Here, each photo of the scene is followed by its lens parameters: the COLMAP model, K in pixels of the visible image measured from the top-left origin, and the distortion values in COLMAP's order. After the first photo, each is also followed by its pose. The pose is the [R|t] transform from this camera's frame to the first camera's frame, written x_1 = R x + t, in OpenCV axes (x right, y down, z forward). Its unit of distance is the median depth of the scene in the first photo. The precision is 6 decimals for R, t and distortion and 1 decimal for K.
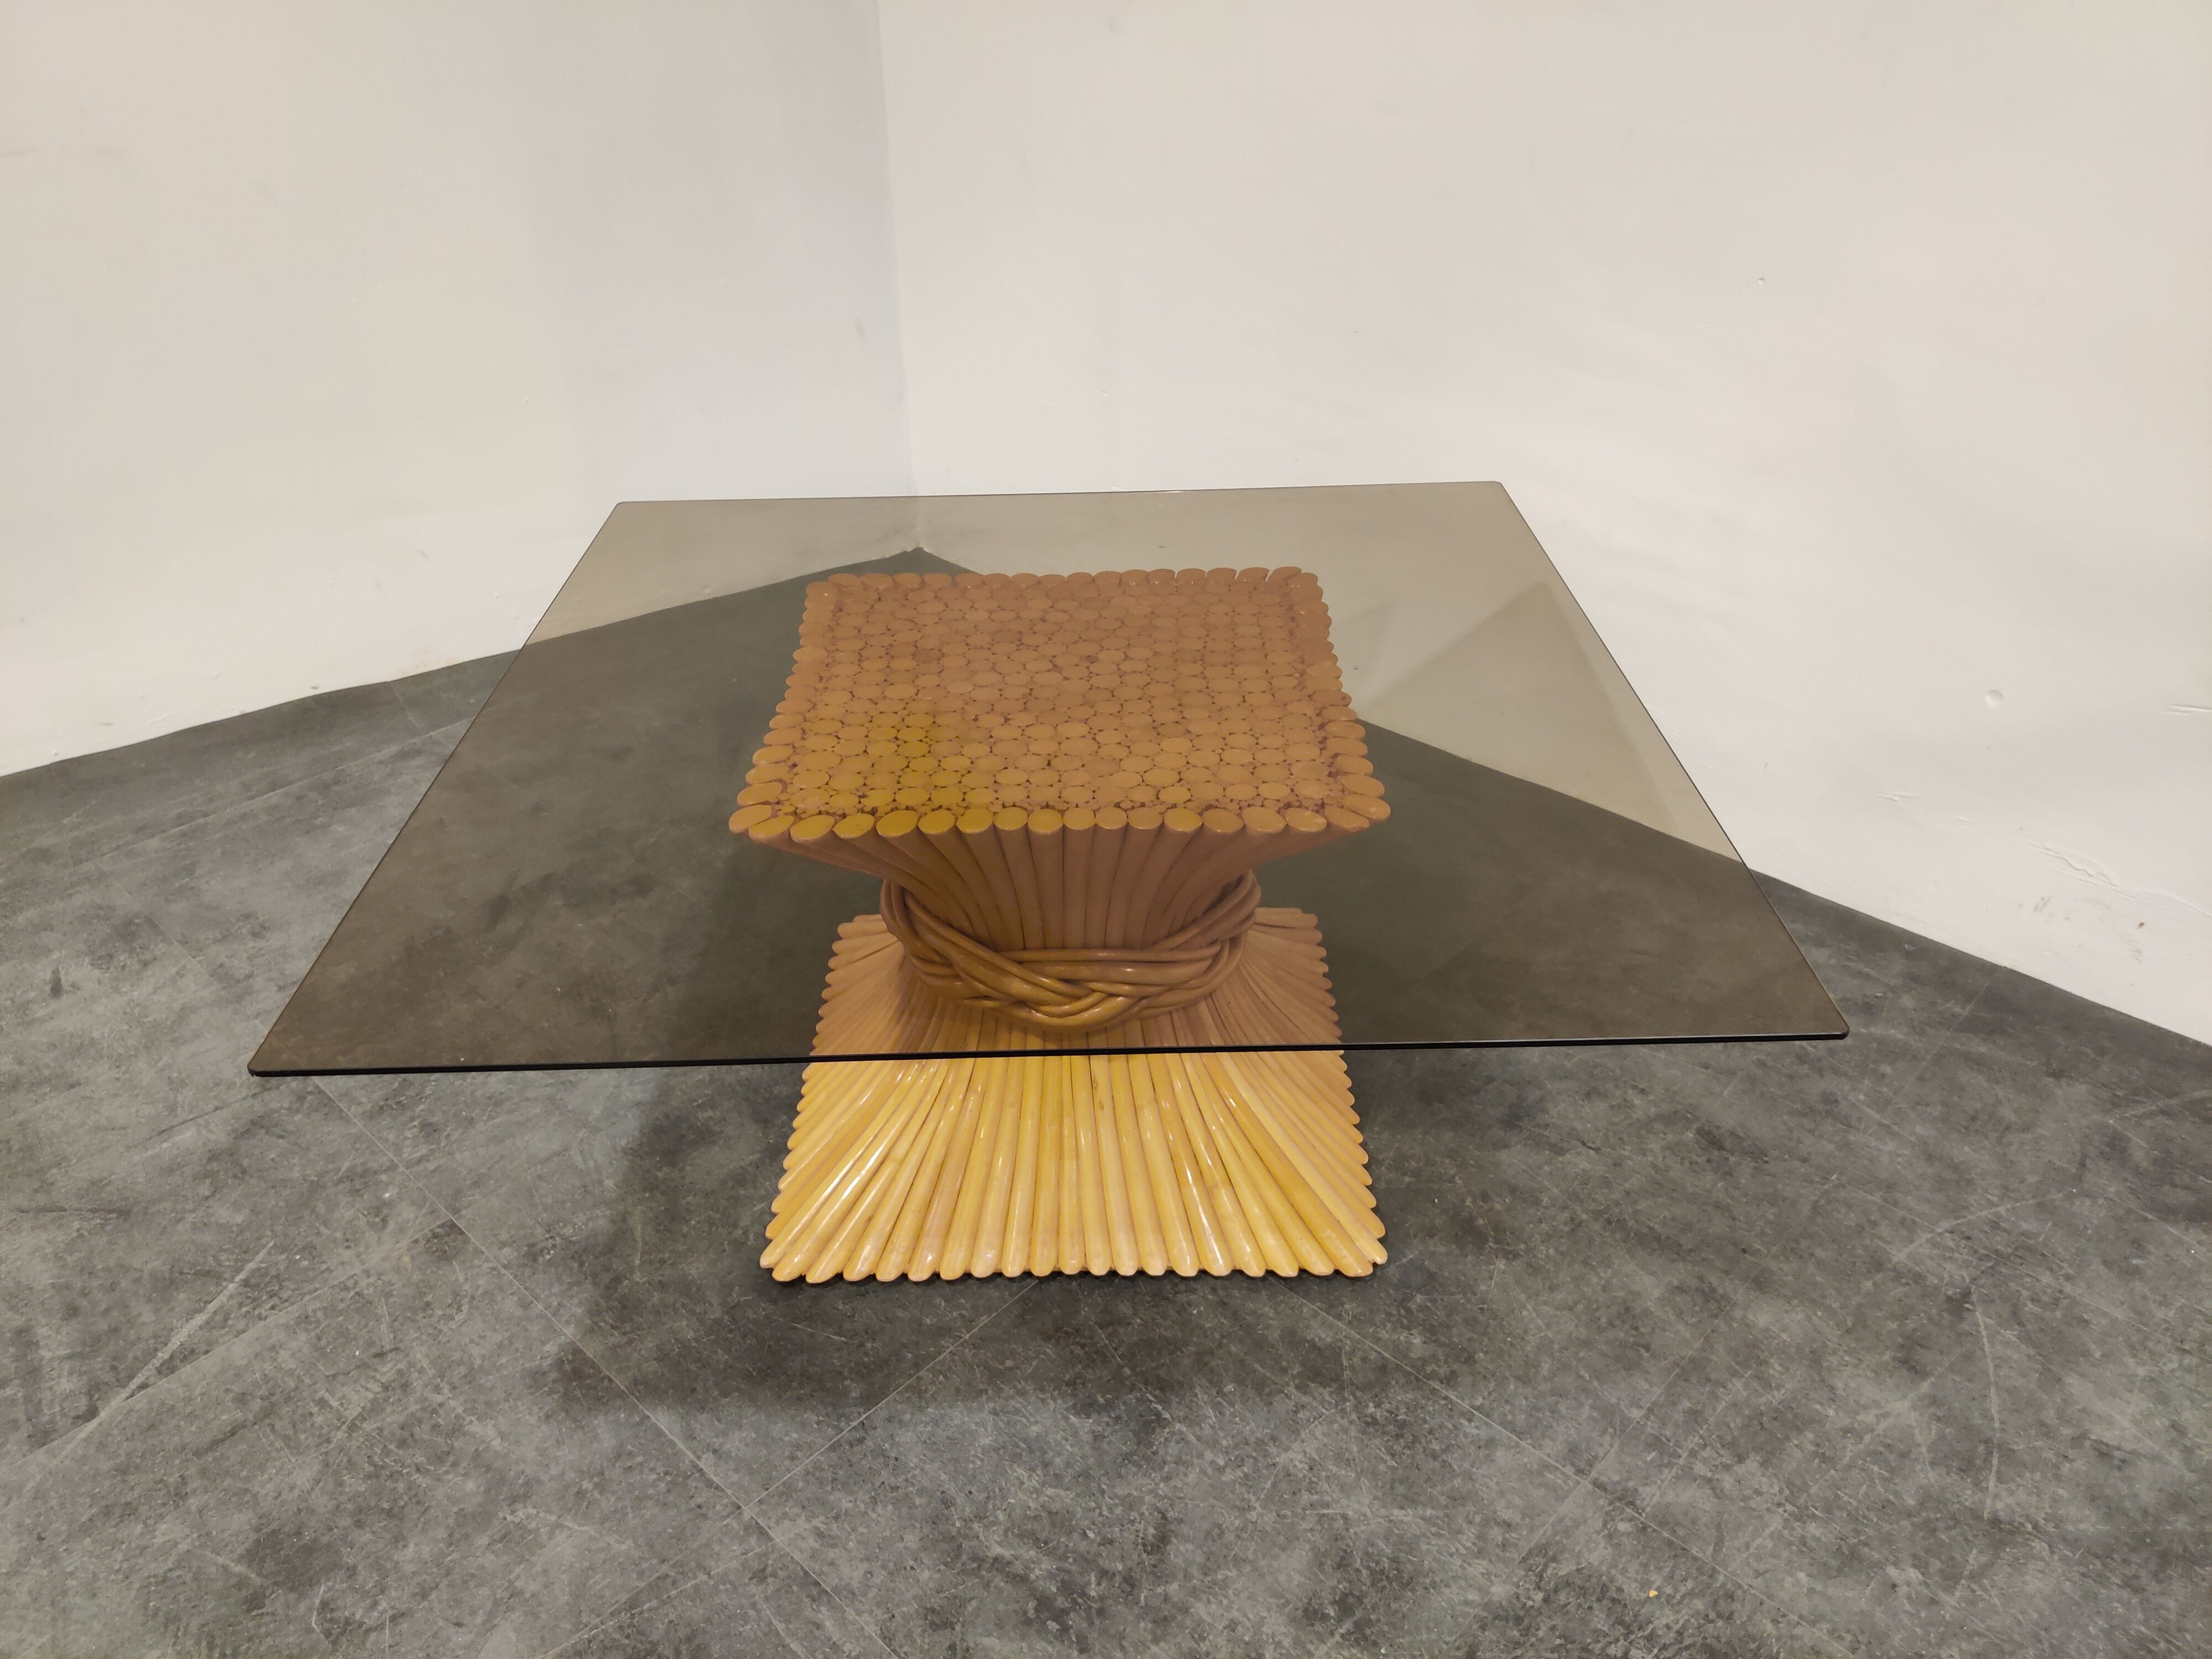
lens RADIAL K [[1727.3, 0, 1106.0], [0, 1727.3, 829.5], [0, 0, 1]] dist [-0.030752, -0.002371]
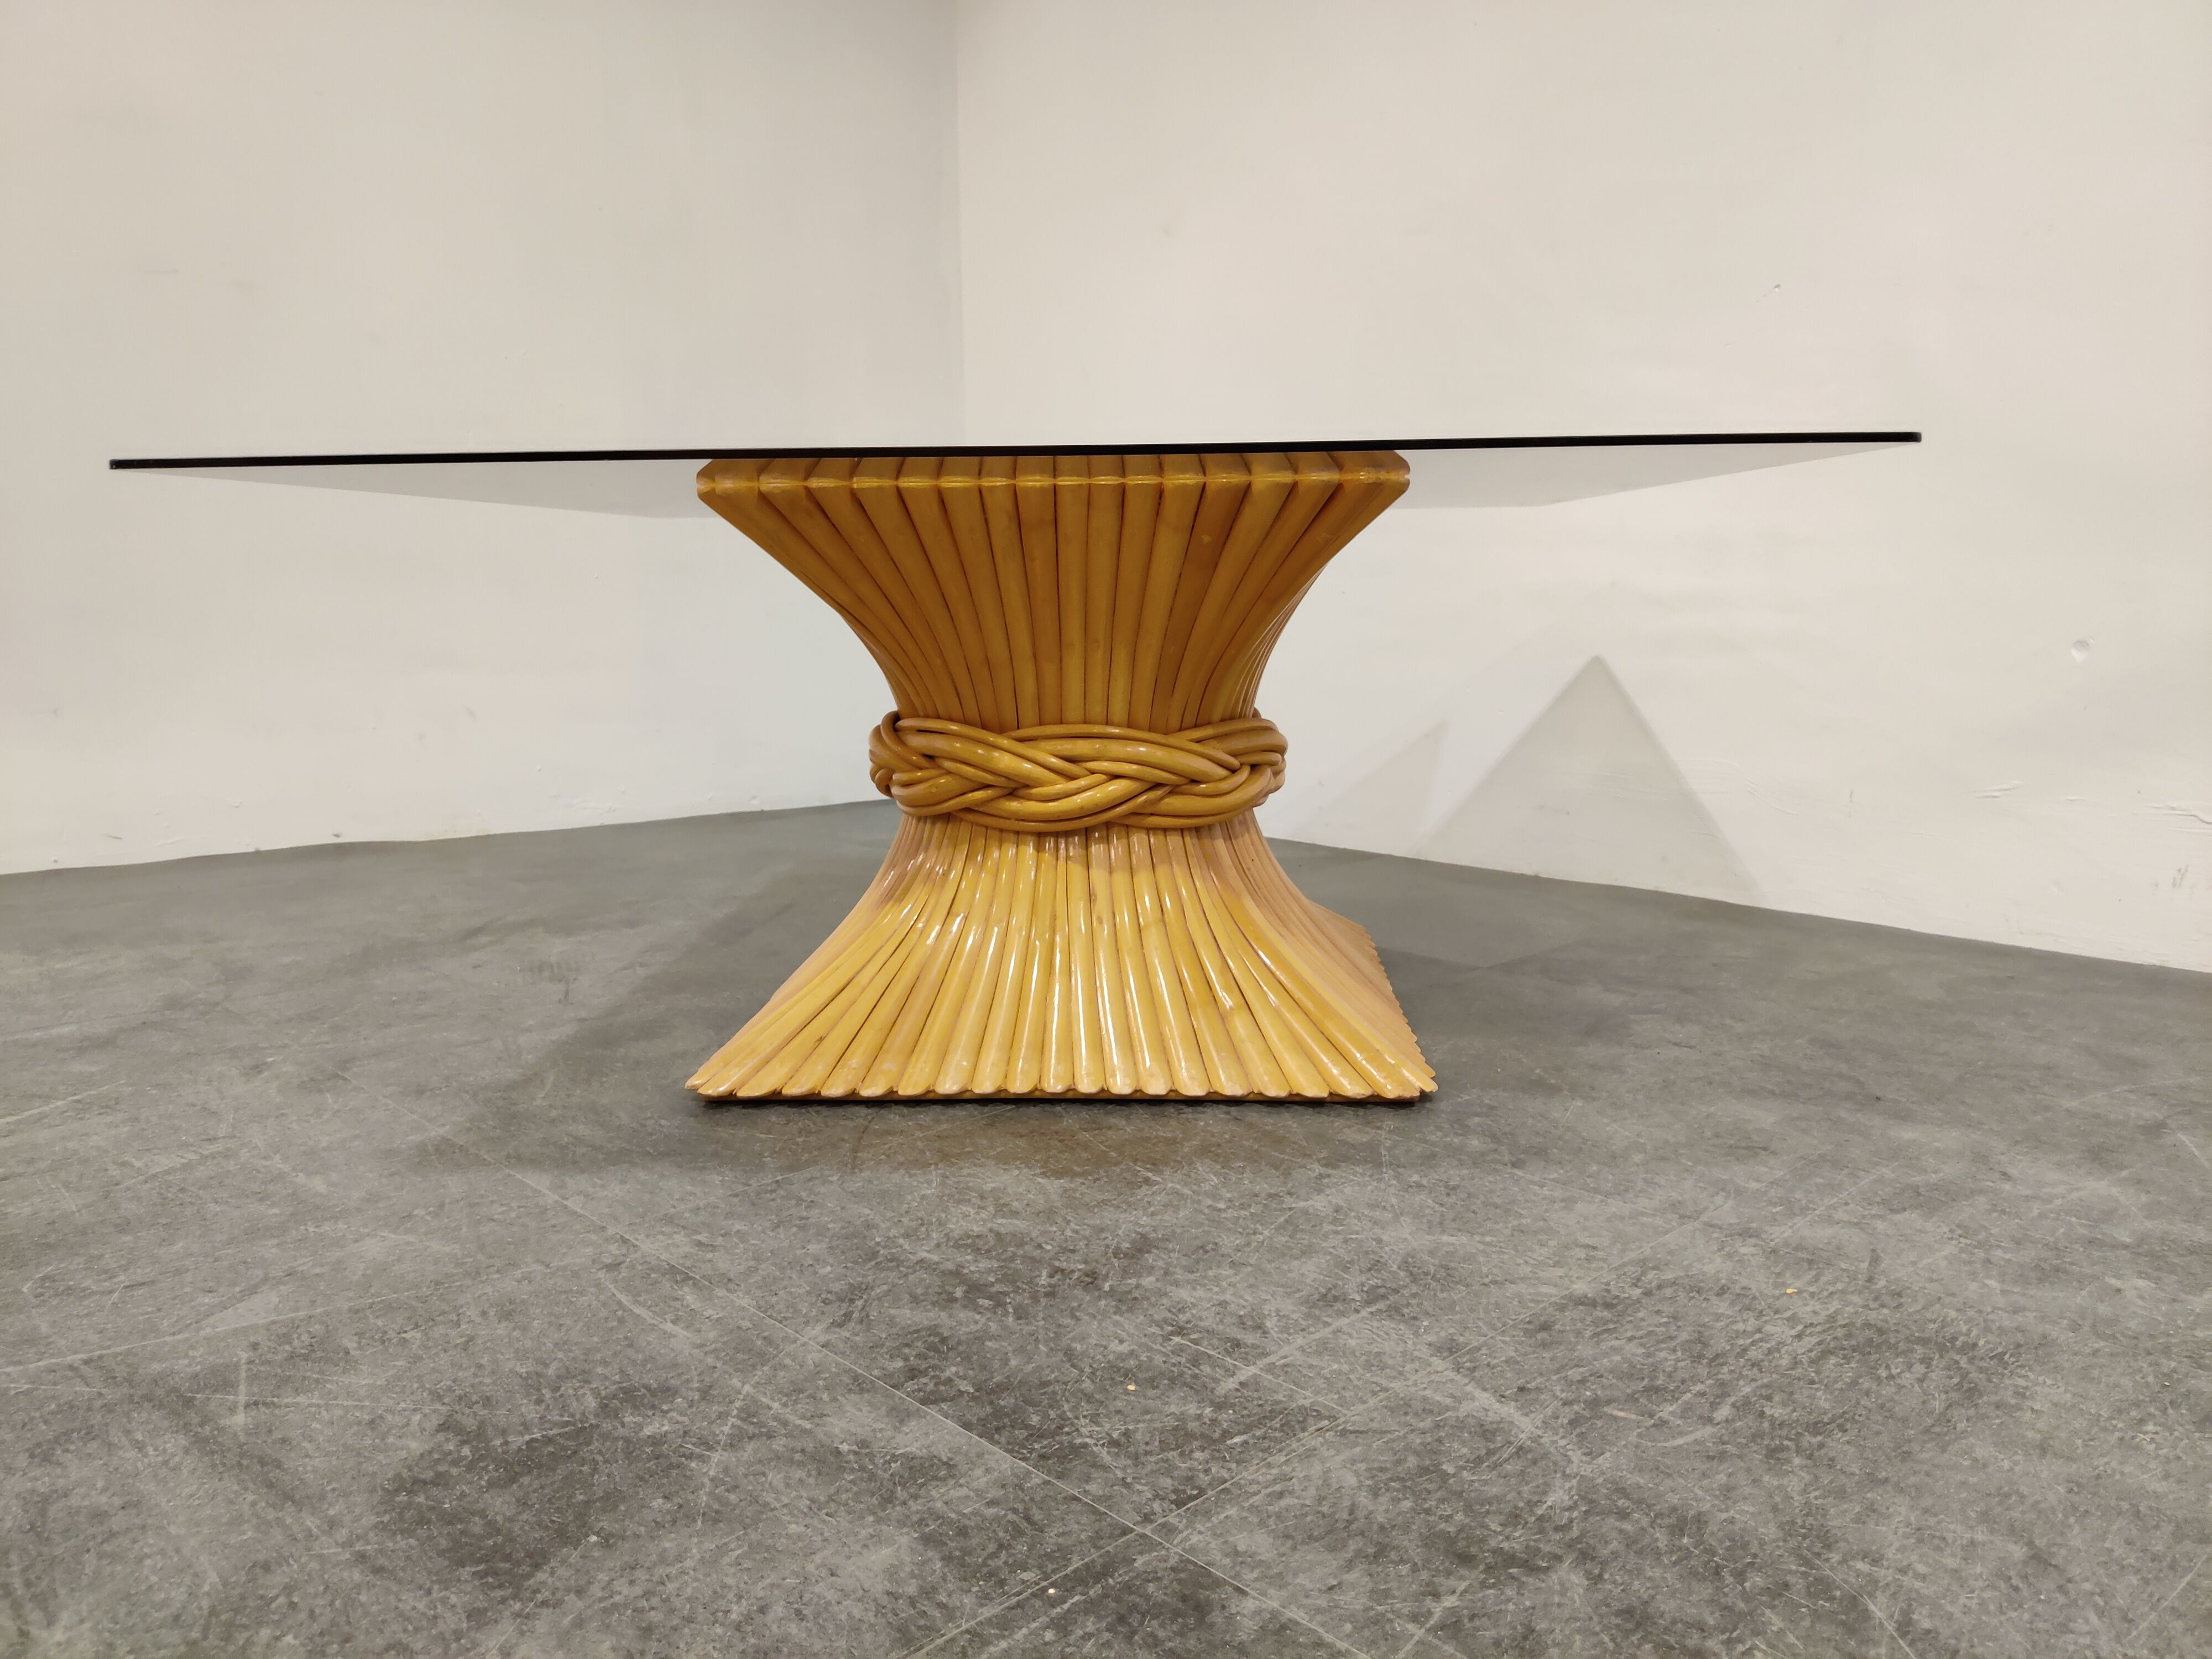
lens RADIAL K [[1746.6, 0, 1144.2], [0, 1746.6, 828.3], [0, 0, 1]] dist [-0.002901, -0.064755]
pose [[0.999137, 0.010037, -0.040315, 0.059269], [-0.025098, 0.919121, -0.393175, 0.501673], [0.033108, 0.393847, 0.918580, 0.190950]]
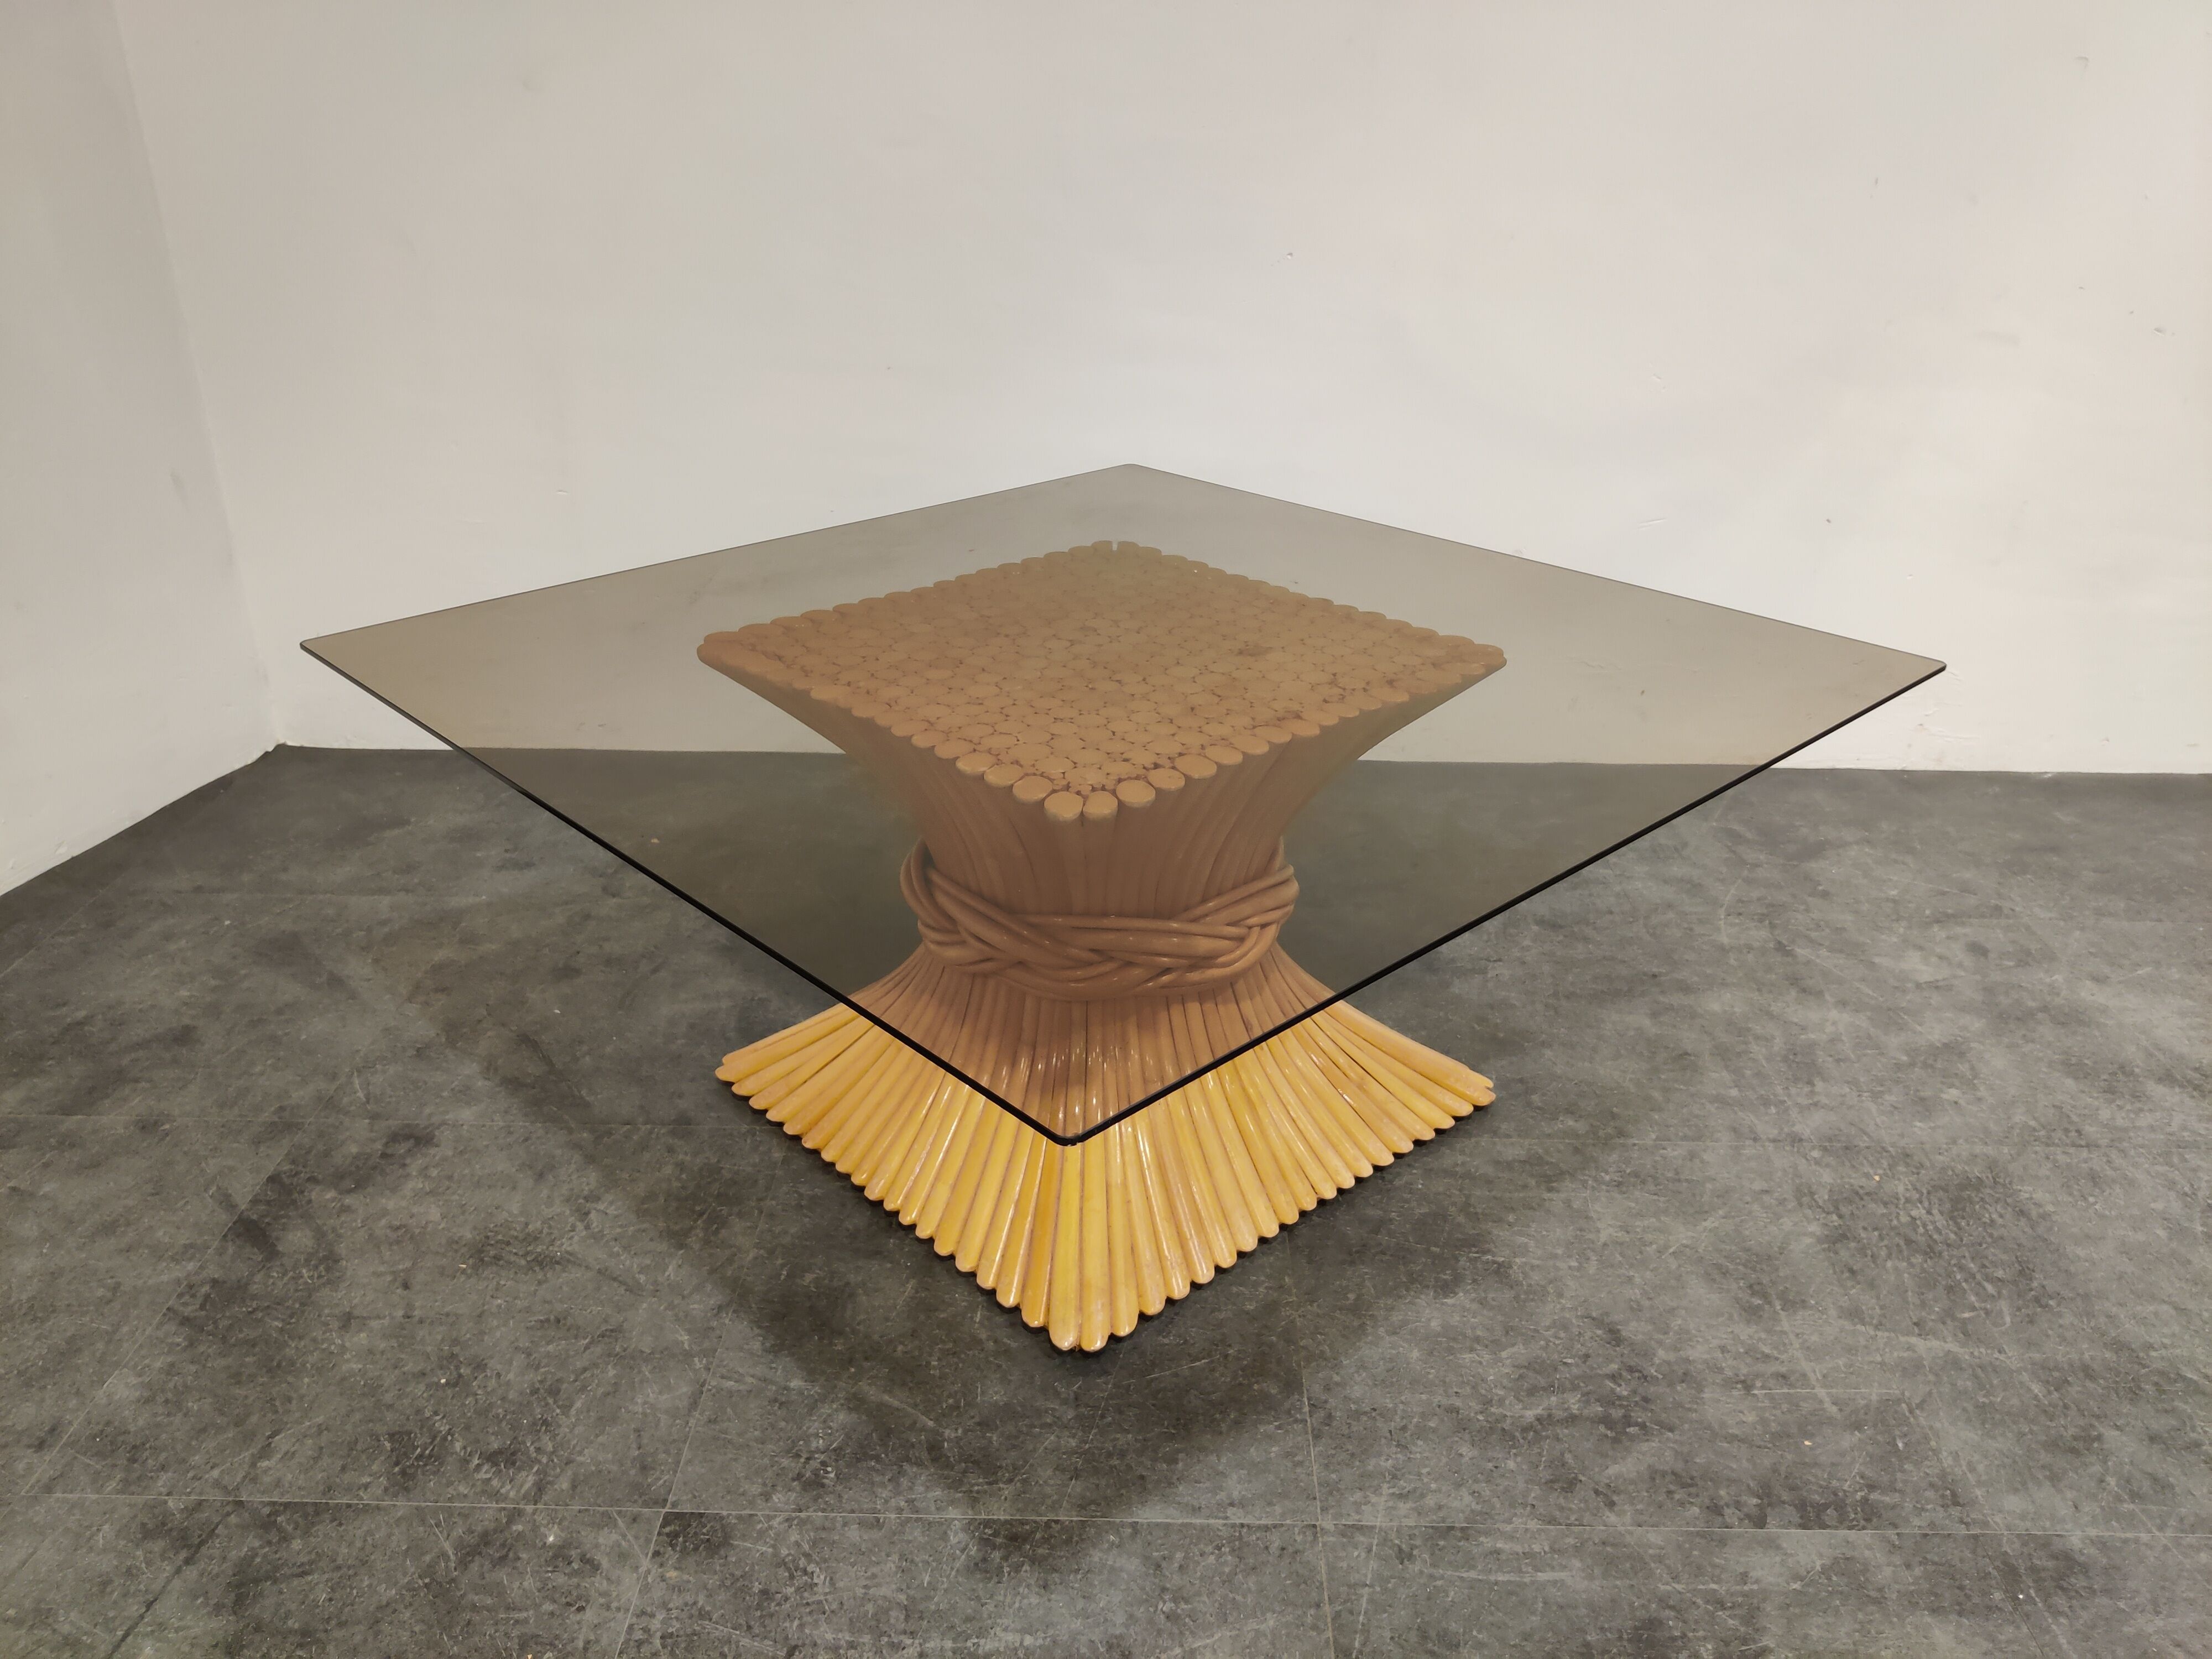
lens RADIAL K [[1733.8, 0, 1112.9], [0, 1733.8, 834.4], [0, 0, 1]] dist [-0.034158, -0.001332]
pose [[0.734110, -0.273352, 0.621579, -0.712404], [0.342058, 0.939633, 0.009238, 0.006556], [-0.586582, 0.205834, 0.783297, 0.257612]]
